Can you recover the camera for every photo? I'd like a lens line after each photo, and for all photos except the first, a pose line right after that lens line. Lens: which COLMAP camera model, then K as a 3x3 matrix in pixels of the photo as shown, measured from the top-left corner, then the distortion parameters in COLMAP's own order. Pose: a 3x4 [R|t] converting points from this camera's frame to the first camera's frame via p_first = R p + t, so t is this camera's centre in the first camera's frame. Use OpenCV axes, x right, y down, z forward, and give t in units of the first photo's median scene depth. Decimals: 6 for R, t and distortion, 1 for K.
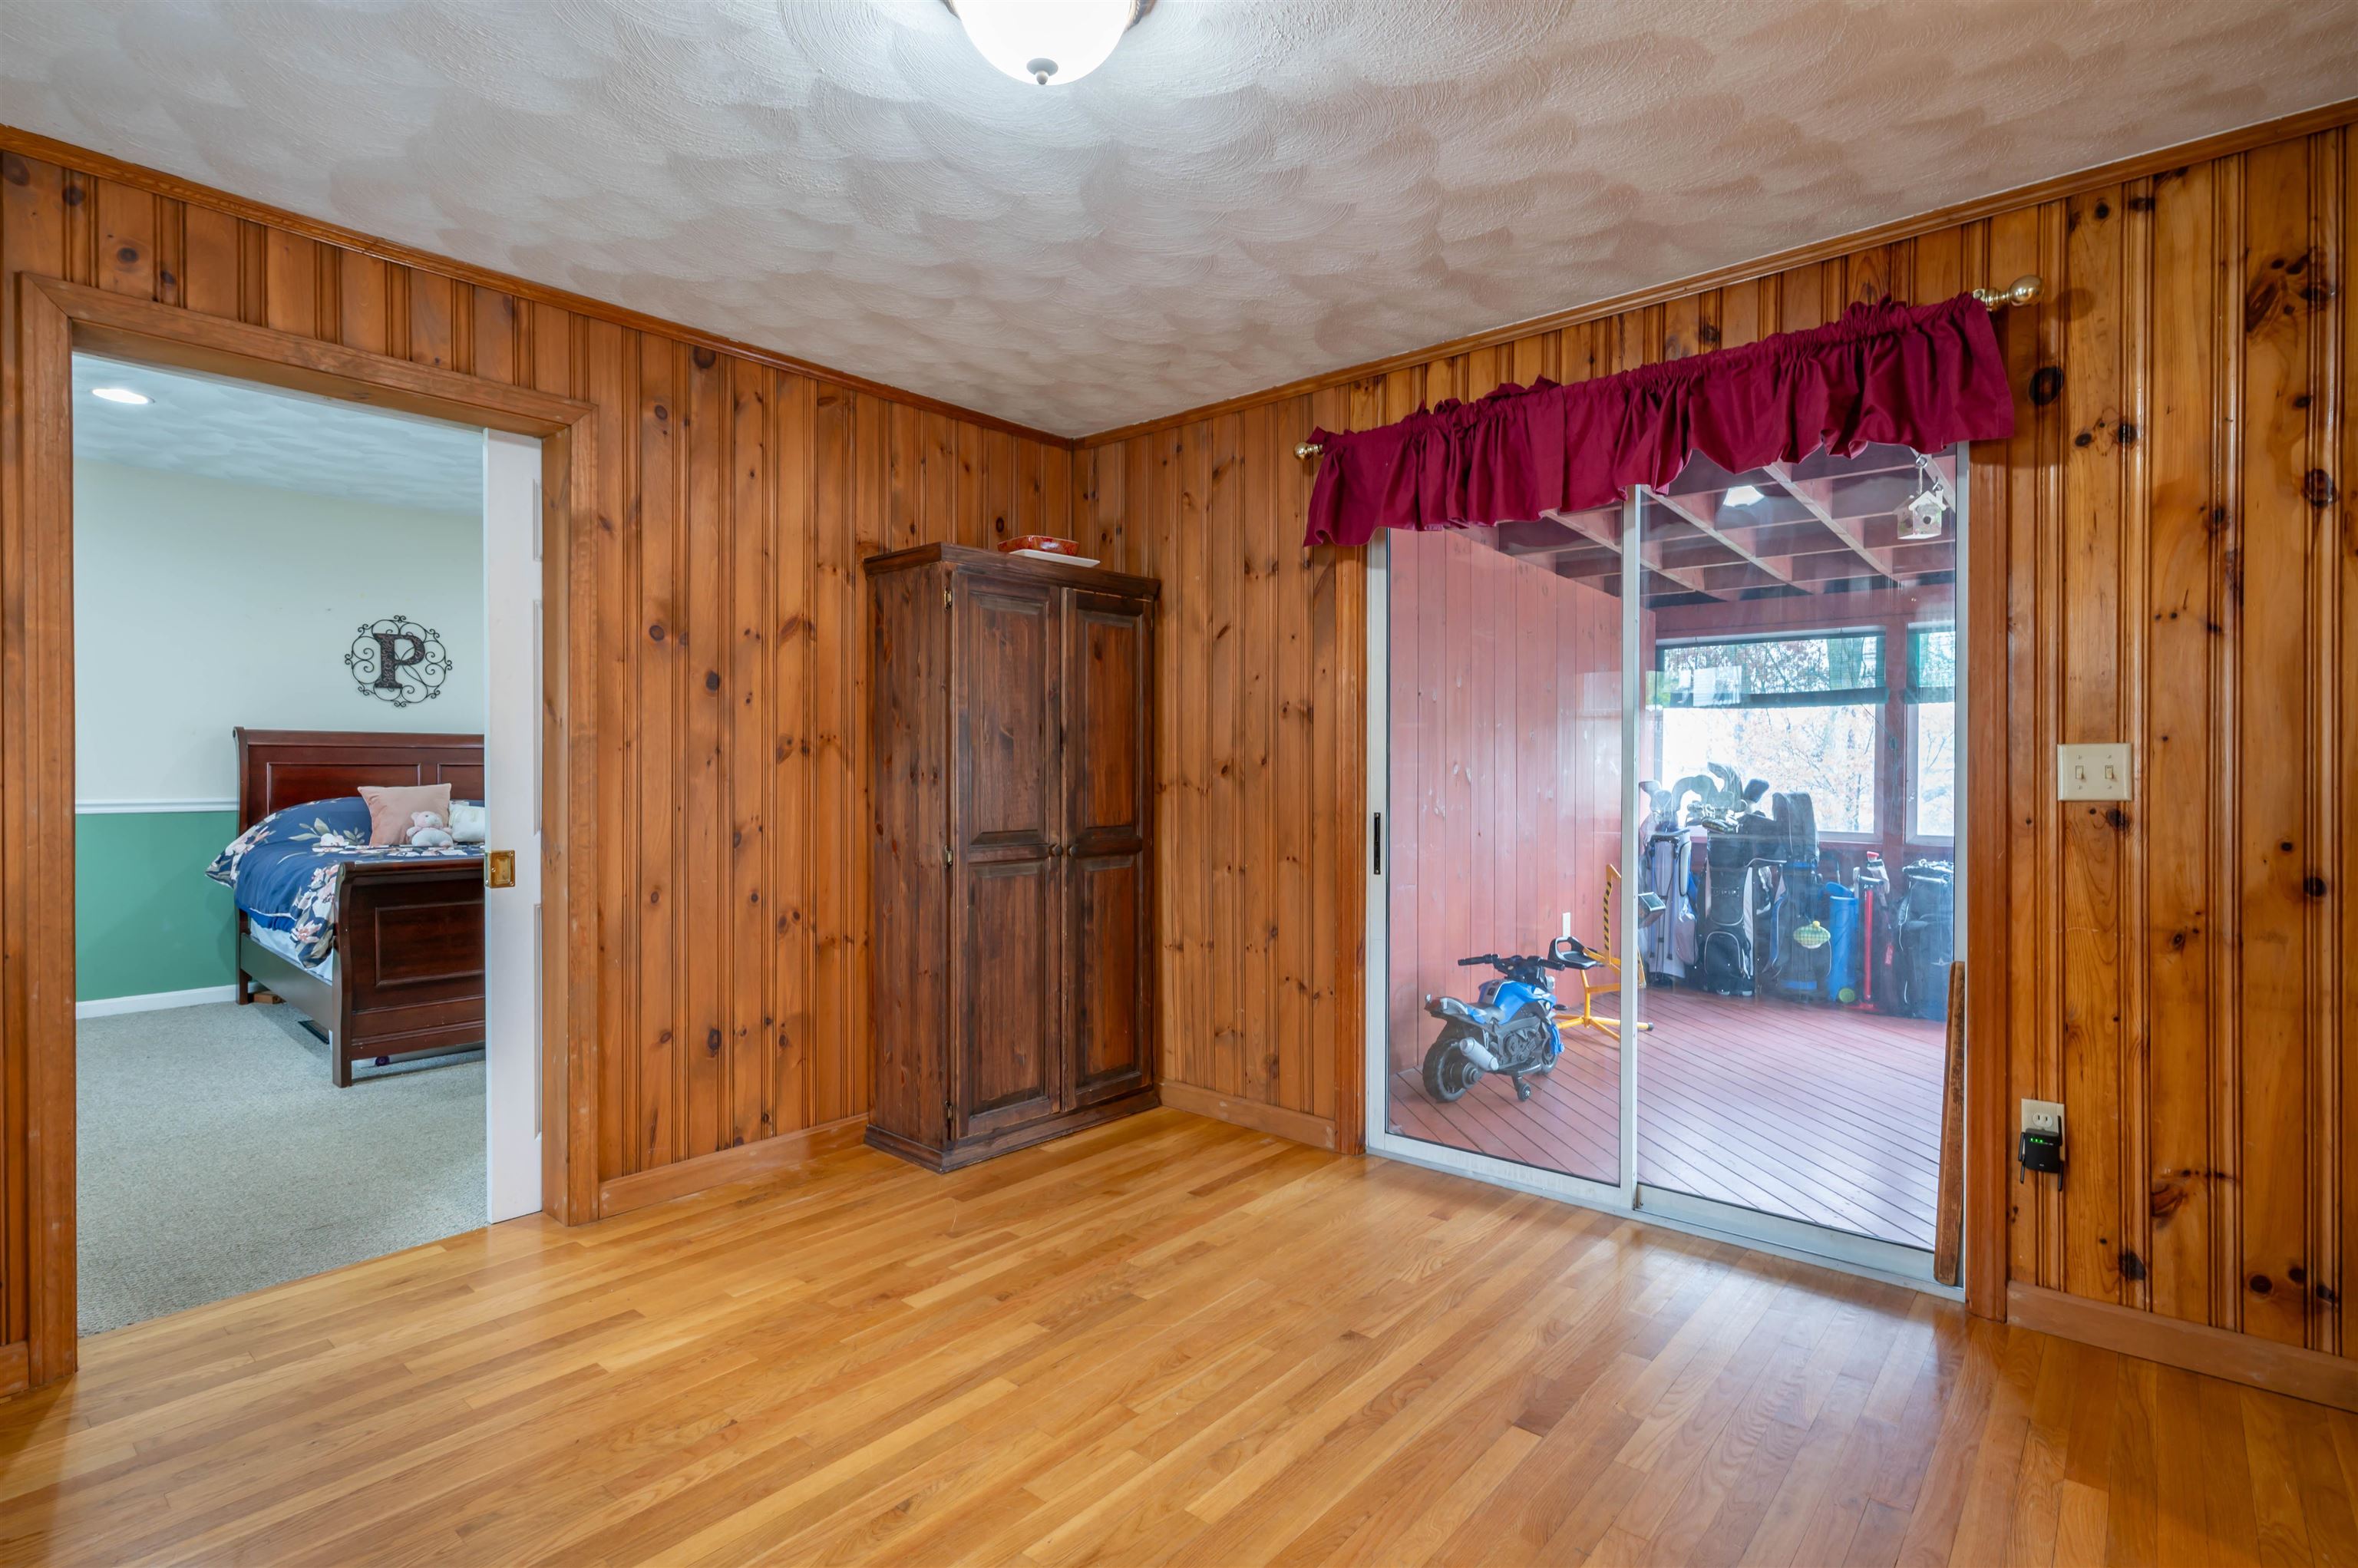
lens RADIAL K [[1172.3, 0, 1172.8], [0, 1172.3, 778.0], [0, 0, 1]] dist [0.001569, -0.000072]
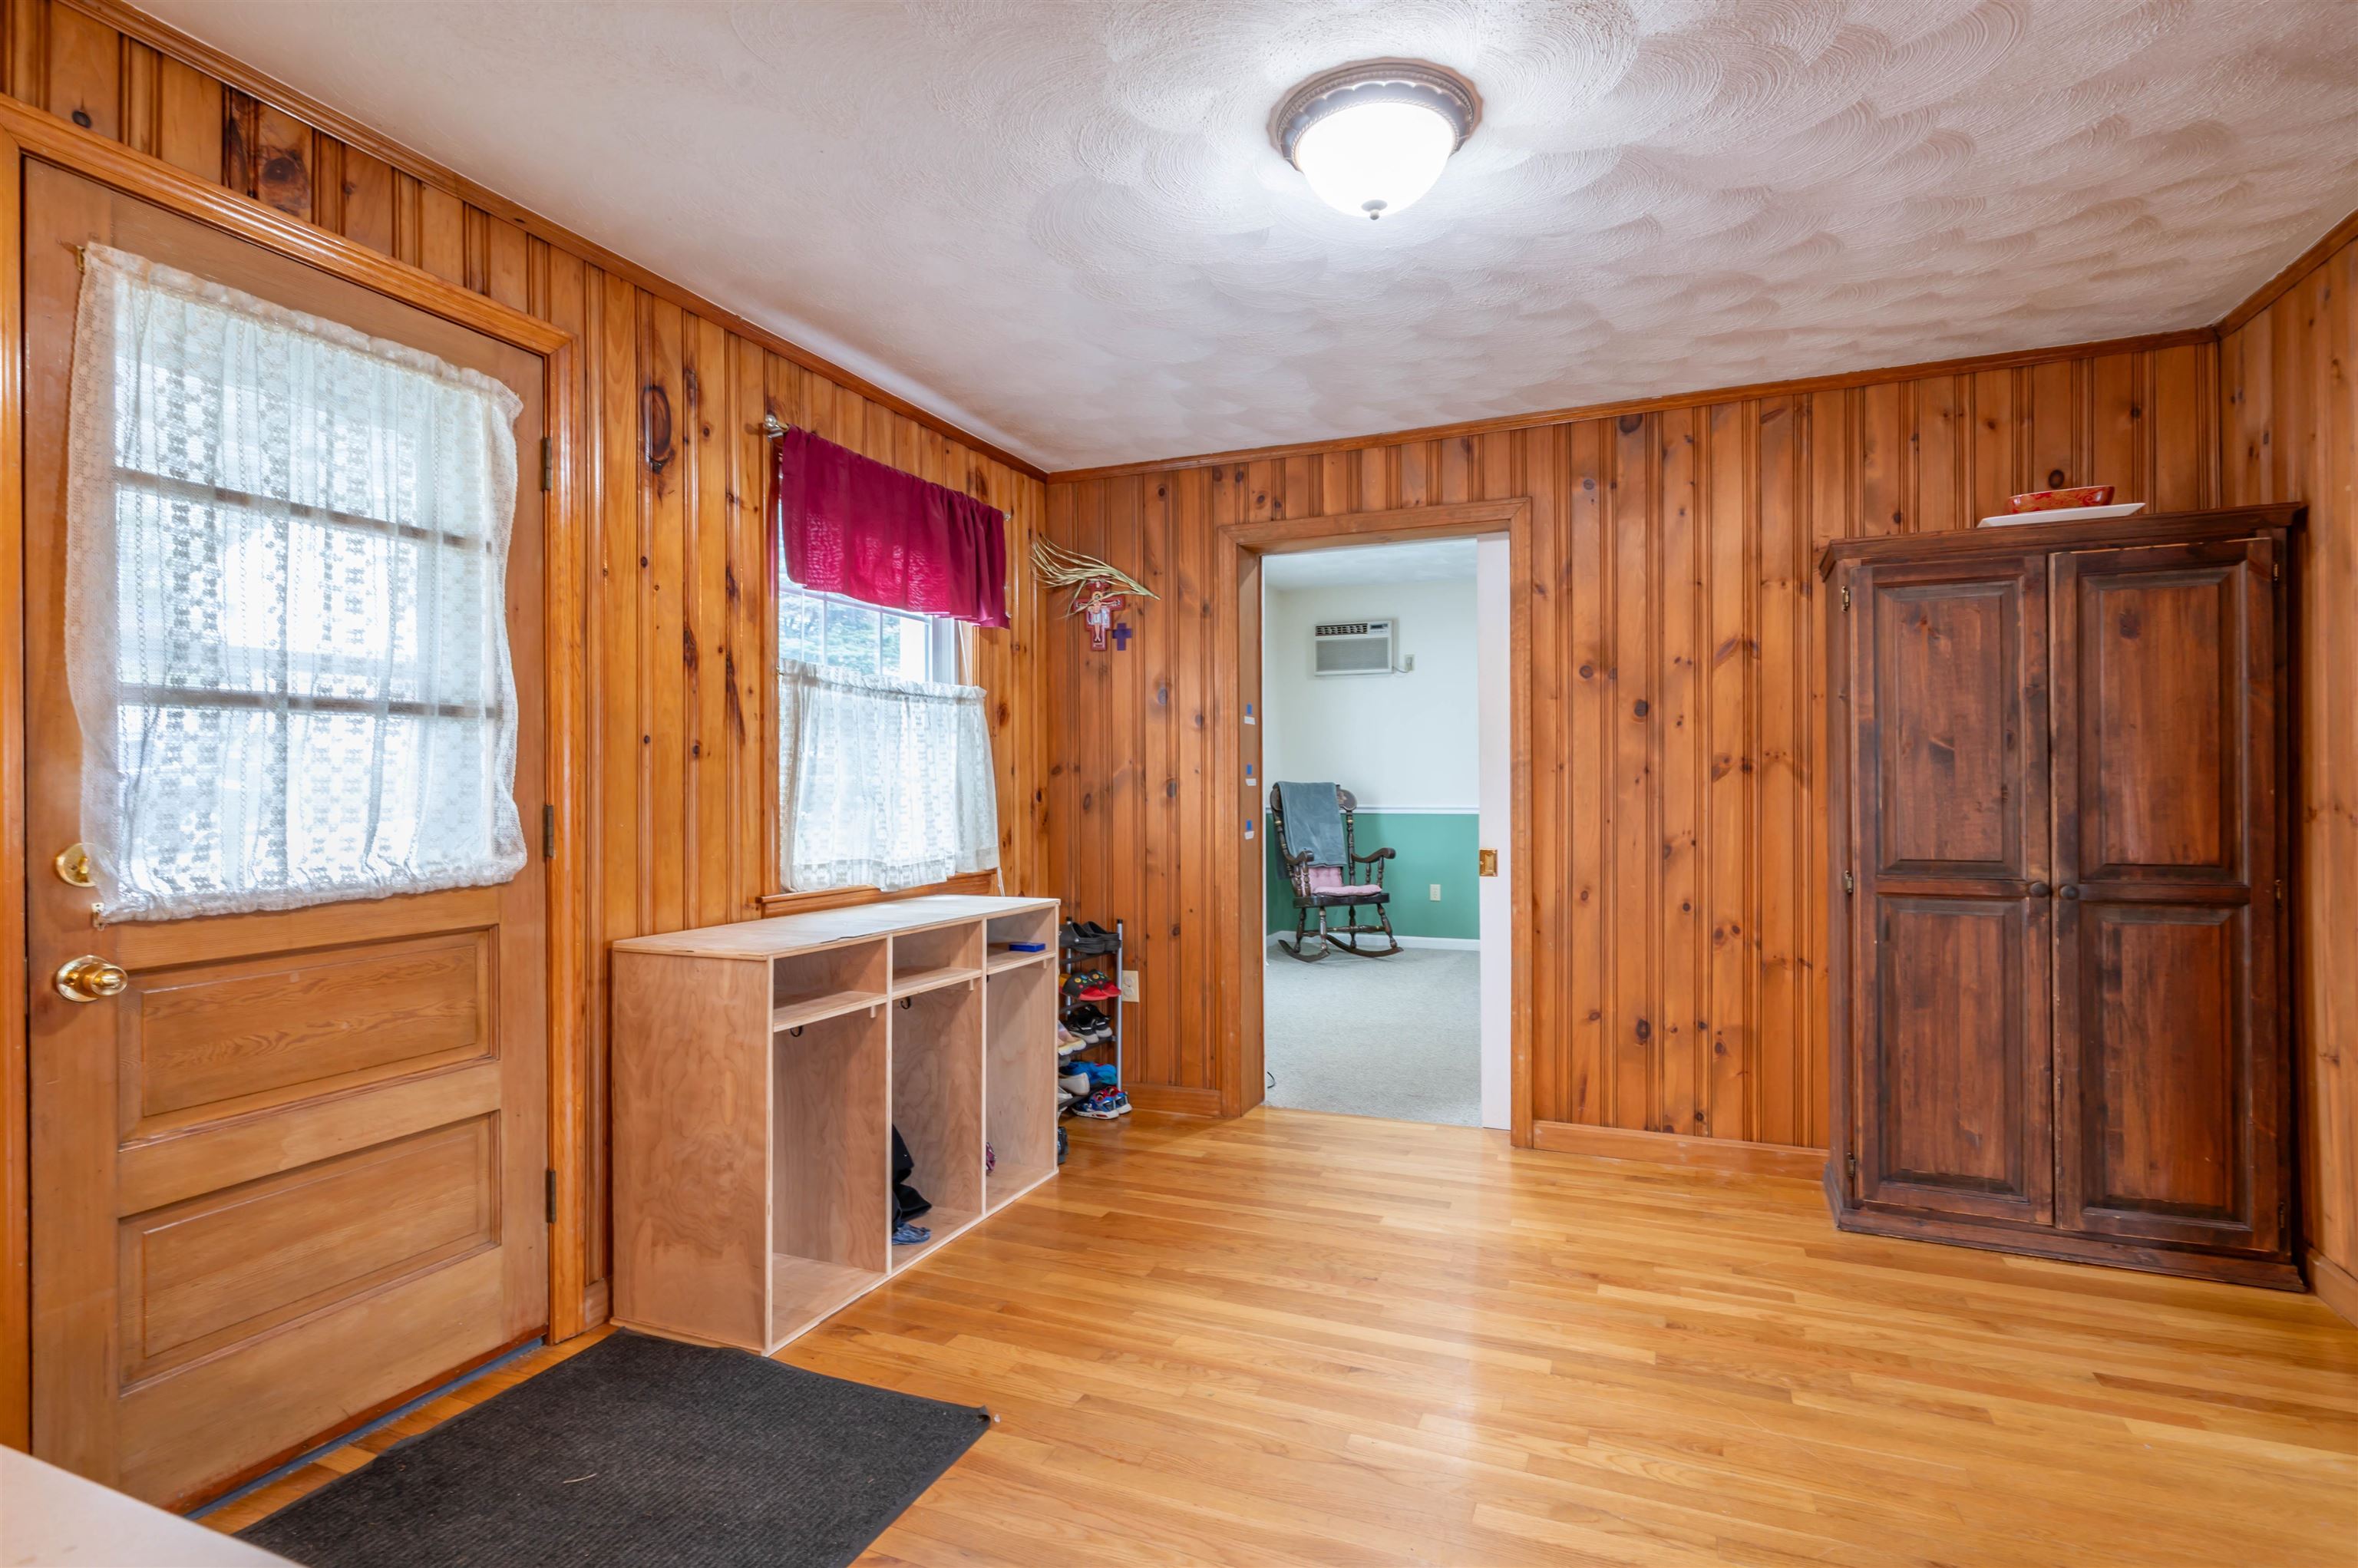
lens RADIAL K [[1136.8, 0, 1180.1], [0, 1136.8, 779.8], [0, 0, 1]] dist [0.001163, 0.000740]
pose [[0.319646, -0.004626, -0.947526, 0.480375], [-0.001395, 0.999985, -0.005352, -0.007619], [0.947536, 0.003032, 0.319634, 0.229538]]
